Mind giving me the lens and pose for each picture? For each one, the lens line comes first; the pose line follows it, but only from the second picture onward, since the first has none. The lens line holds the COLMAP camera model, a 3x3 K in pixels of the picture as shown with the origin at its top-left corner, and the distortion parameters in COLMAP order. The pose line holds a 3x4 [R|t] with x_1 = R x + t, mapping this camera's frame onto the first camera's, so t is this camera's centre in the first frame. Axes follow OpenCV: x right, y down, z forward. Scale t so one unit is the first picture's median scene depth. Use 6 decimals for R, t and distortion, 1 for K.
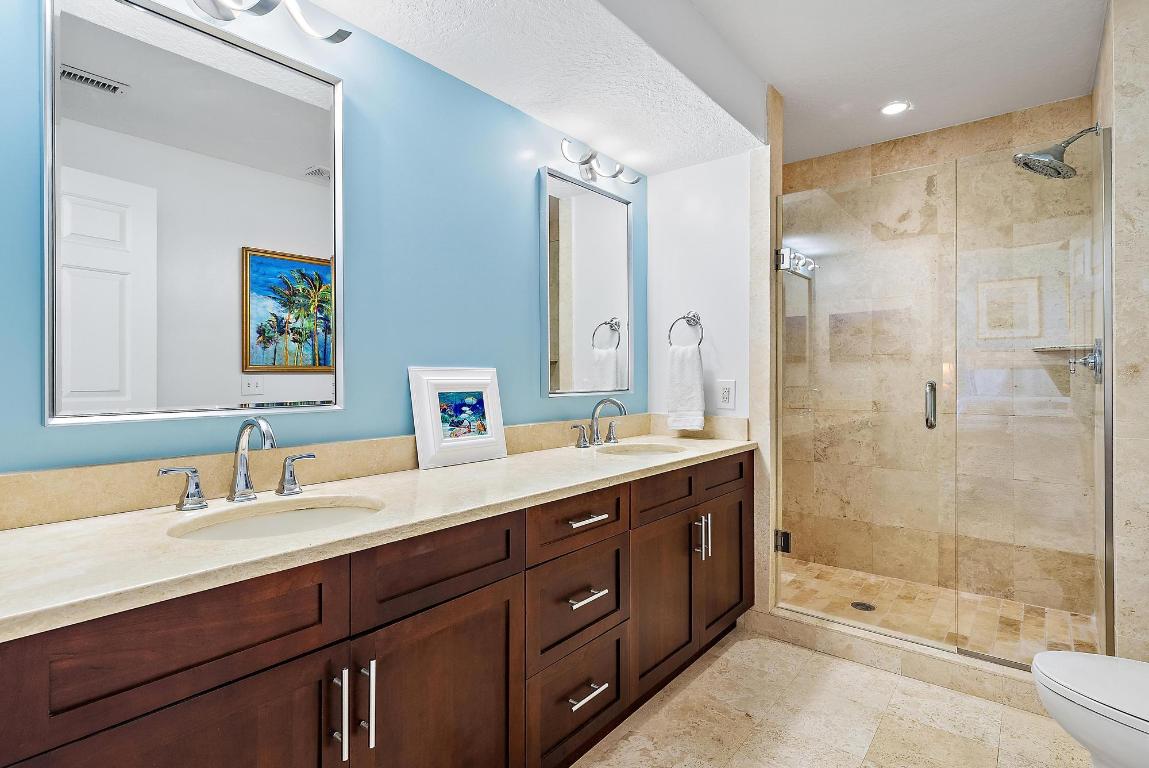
lens RADIAL K [[579.4, 0, 577.8], [0, 579.4, 382.0], [0, 0, 1]] dist [0.001623, 0.000289]
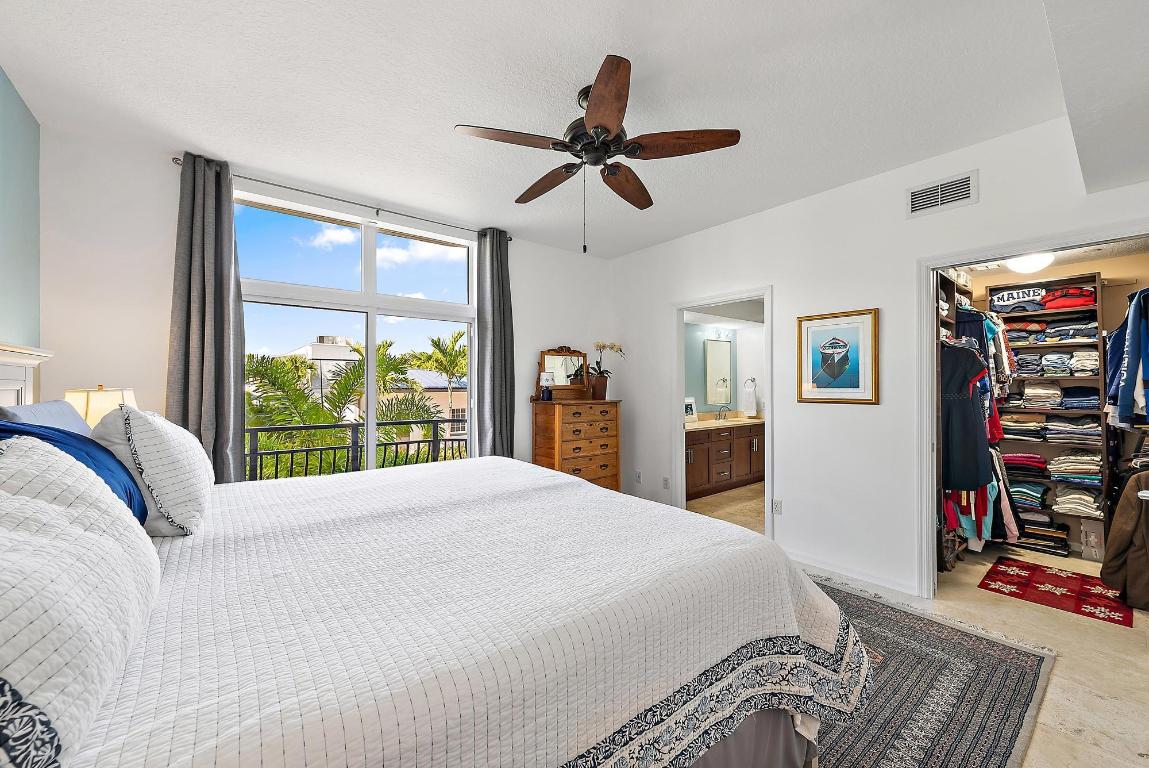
lens RADIAL K [[461.9, 0, 575.3], [0, 461.9, 381.1], [0, 0, 1]] dist [-0.000213, -0.000057]
pose [[0.978689, -0.001371, -0.205343, -0.250512], [-0.001865, 0.999877, -0.015565, -0.072576], [0.205339, 0.015616, 0.978566, -1.814471]]
